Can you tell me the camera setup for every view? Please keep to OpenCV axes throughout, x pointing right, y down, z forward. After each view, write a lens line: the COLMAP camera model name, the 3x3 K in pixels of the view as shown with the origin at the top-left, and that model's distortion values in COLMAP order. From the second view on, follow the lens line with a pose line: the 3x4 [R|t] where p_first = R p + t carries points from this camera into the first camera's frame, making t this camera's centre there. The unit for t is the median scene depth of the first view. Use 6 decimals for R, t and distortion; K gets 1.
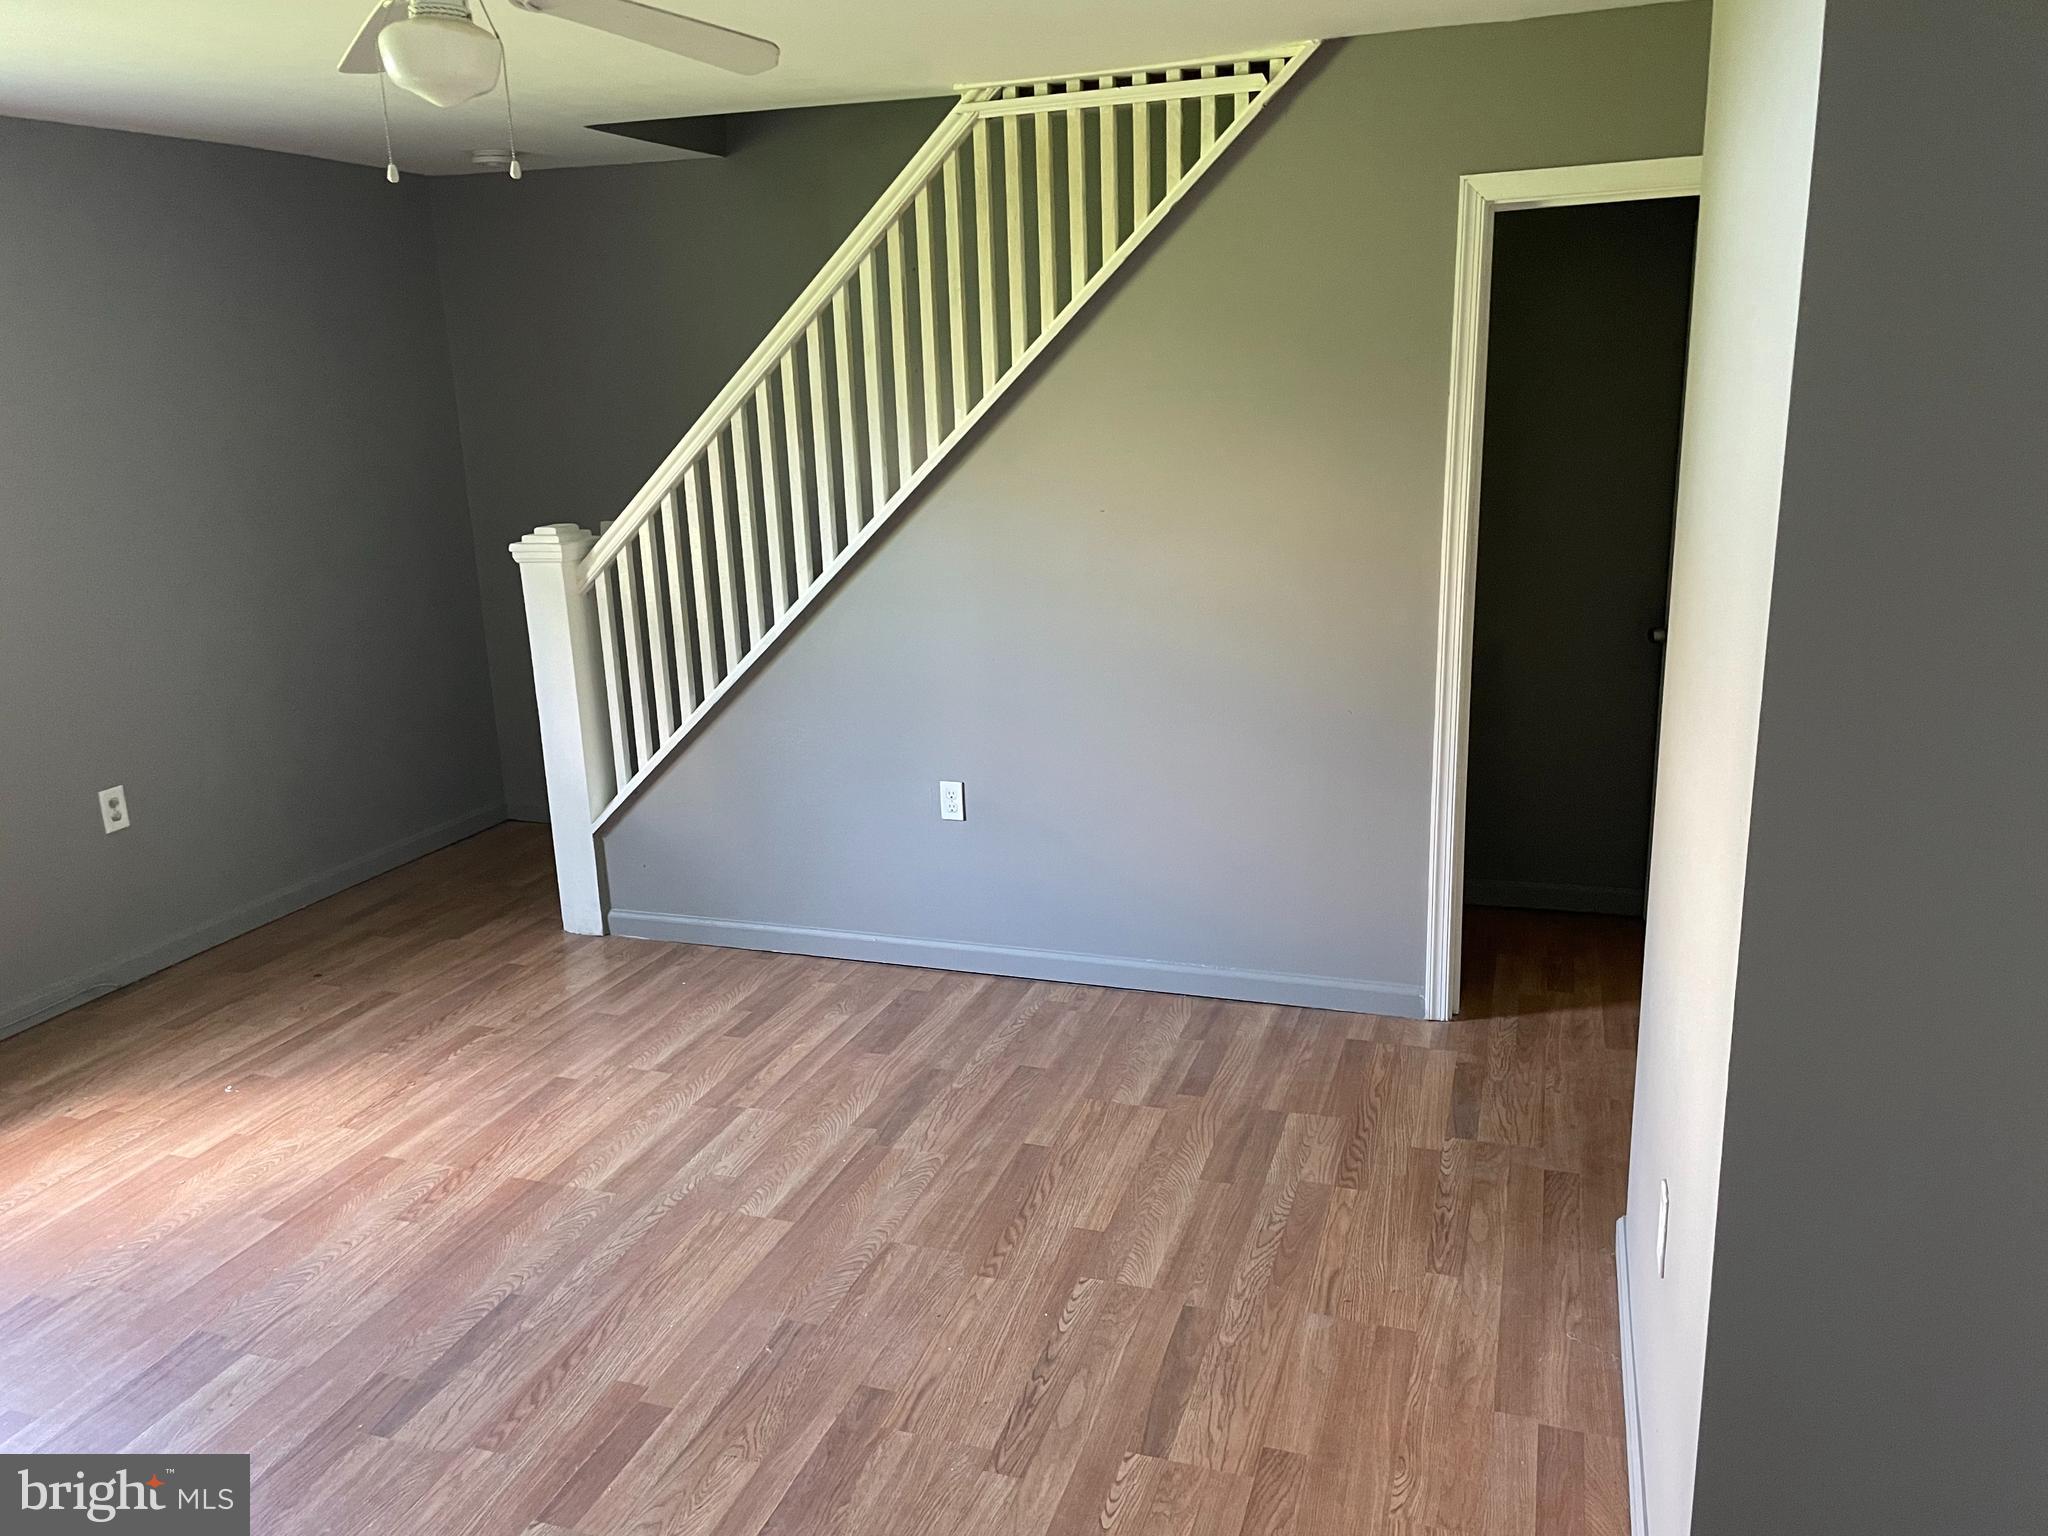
lens RADIAL K [[1545.9, 0, 1013.5], [0, 1545.9, 761.8], [0, 0, 1]] dist [0.088056, -0.105938]
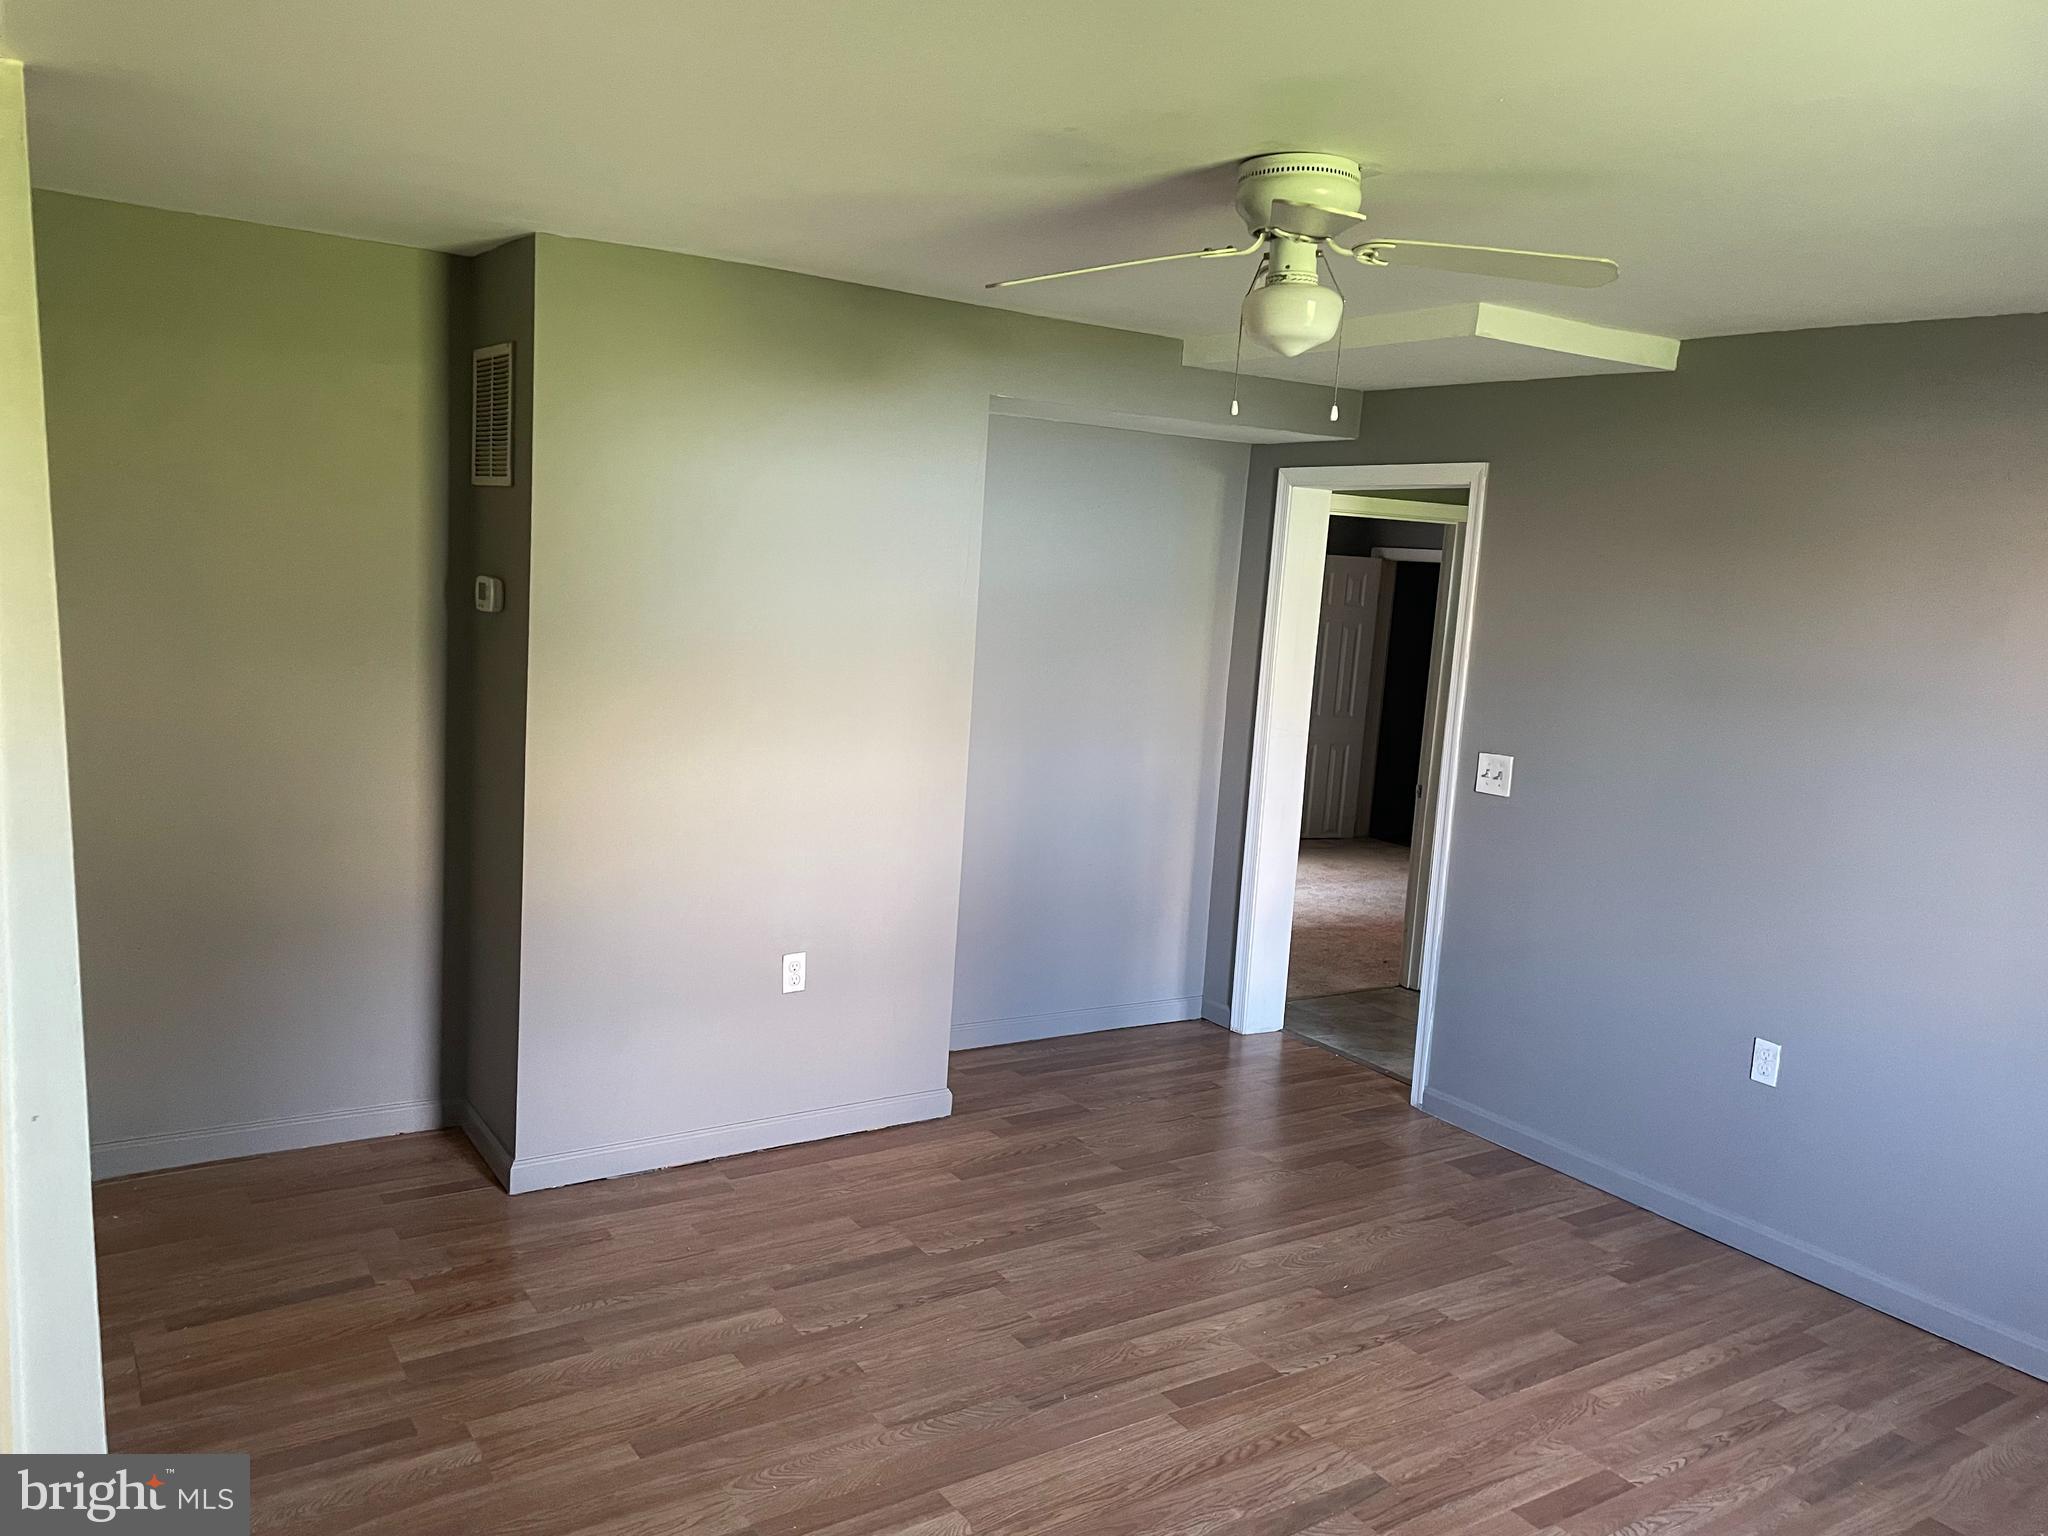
lens RADIAL K [[1545.9, 0, 1002.1], [0, 1545.9, 771.7], [0, 0, 1]] dist [0.088056, -0.105938]
pose [[-0.790506, -0.105327, 0.603330, -0.653336], [0.115499, 0.941788, 0.315746, -0.366217], [-0.601465, 0.319283, -0.732324, 1.465840]]
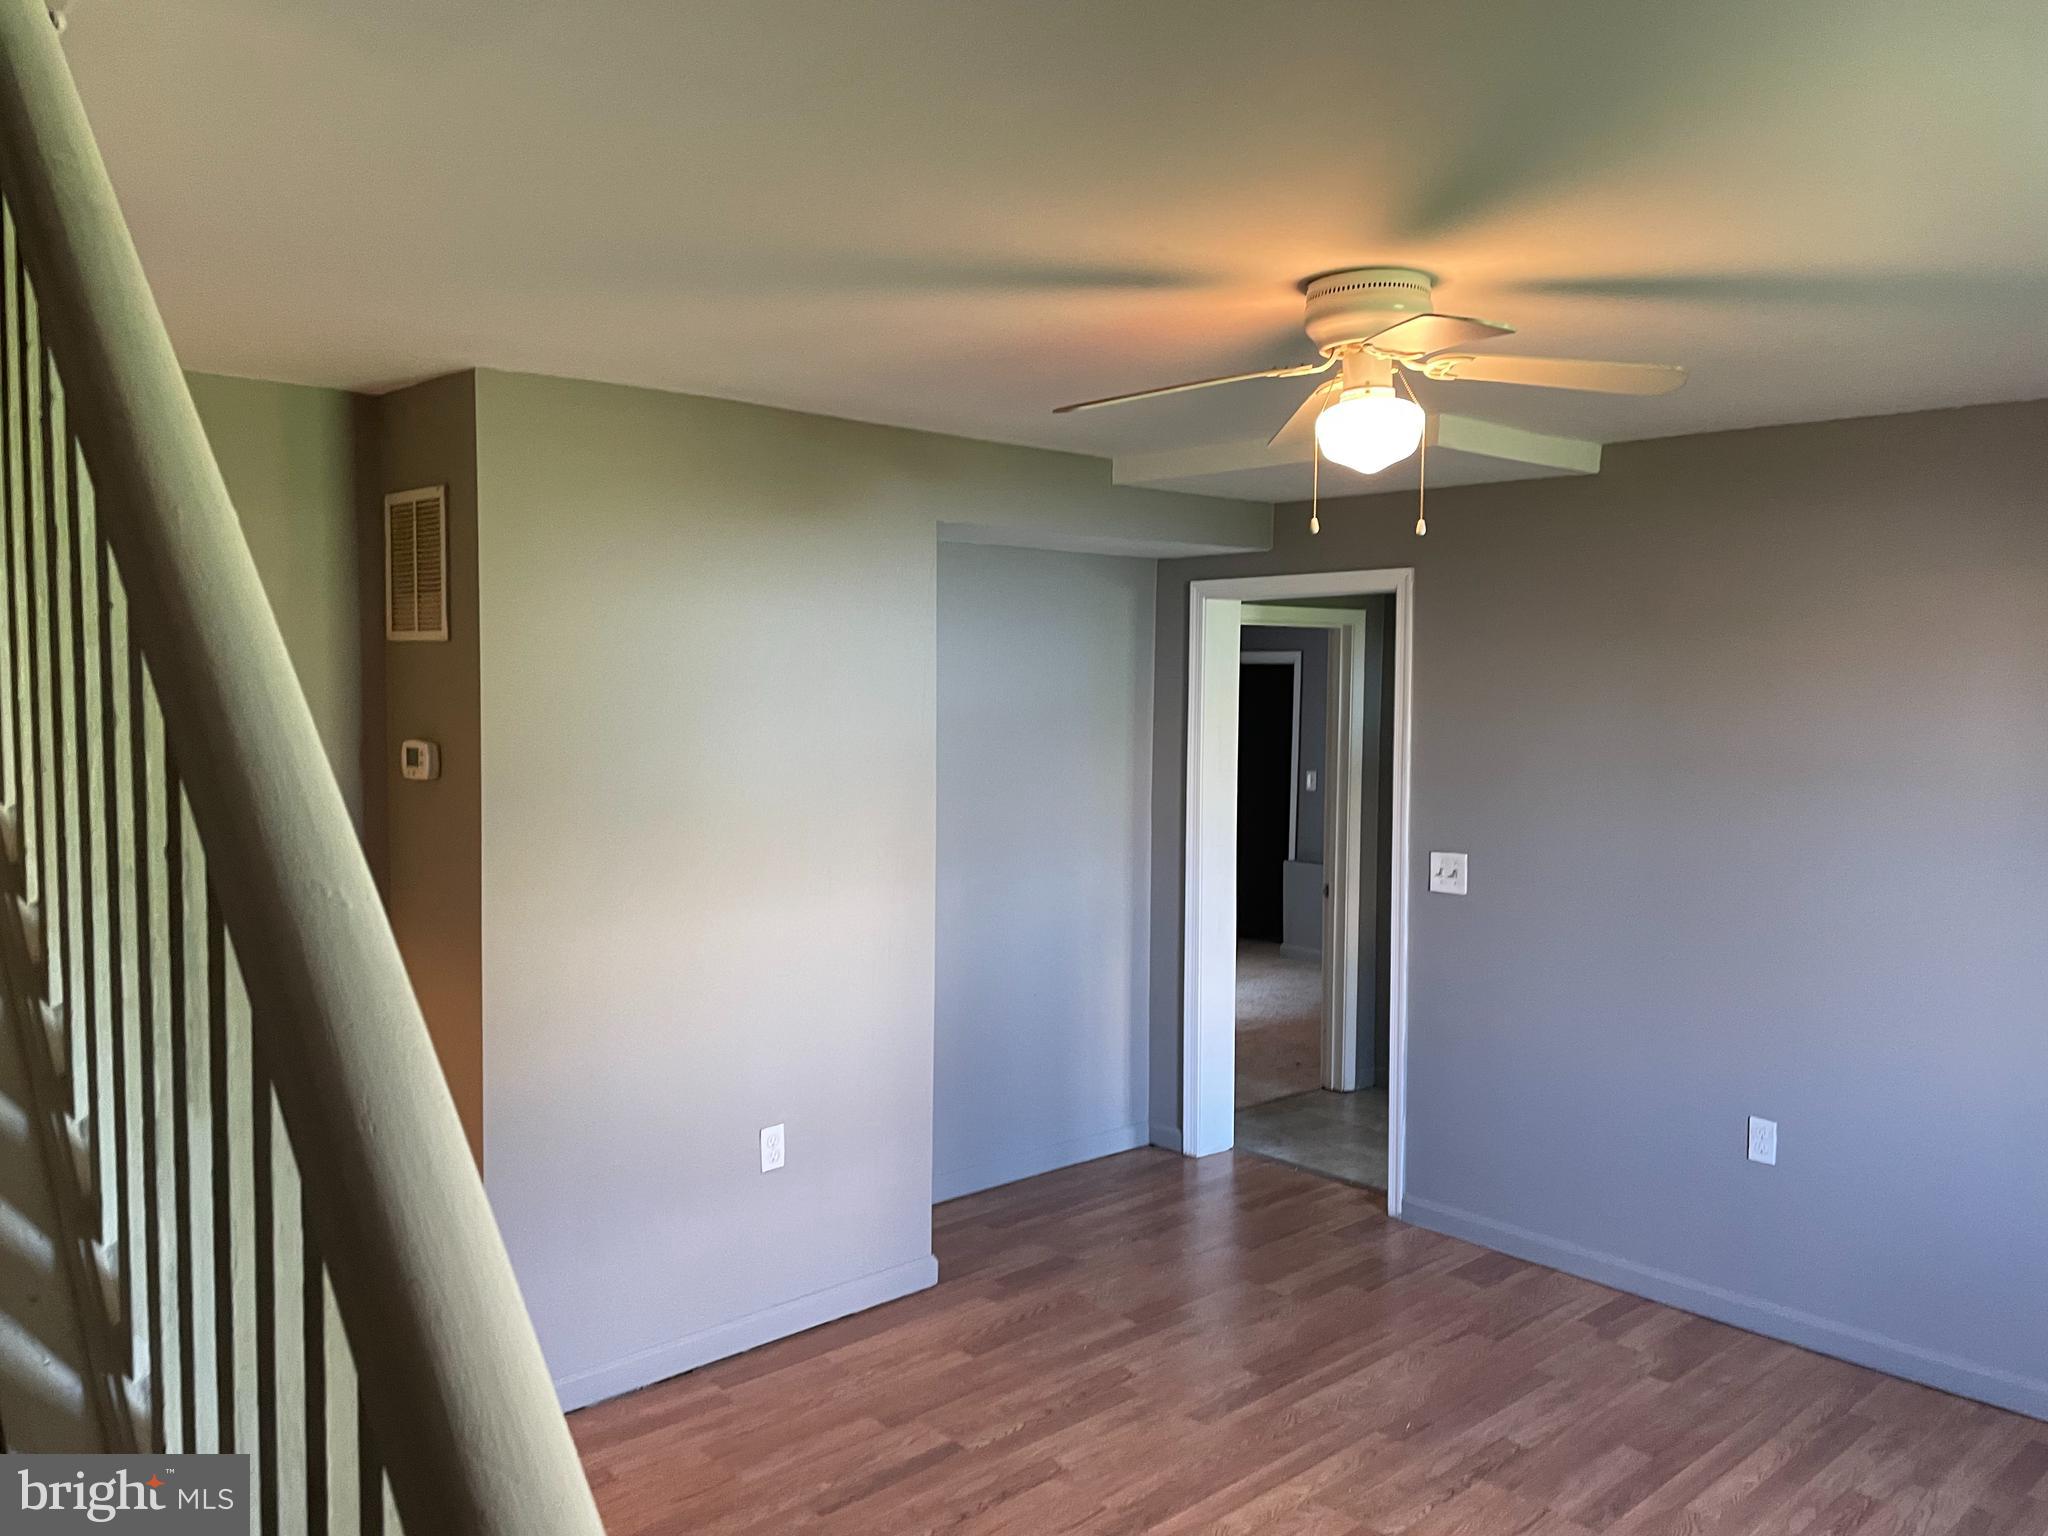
lens RADIAL K [[1545.9, 0, 1017.9], [0, 1545.9, 771.0], [0, 0, 1]] dist [0.088056, -0.105938]
pose [[-0.879486, -0.006958, 0.475874, -0.478078], [0.136995, 0.953872, 0.267134, -0.387506], [-0.455781, 0.300133, -0.837964, 1.503075]]
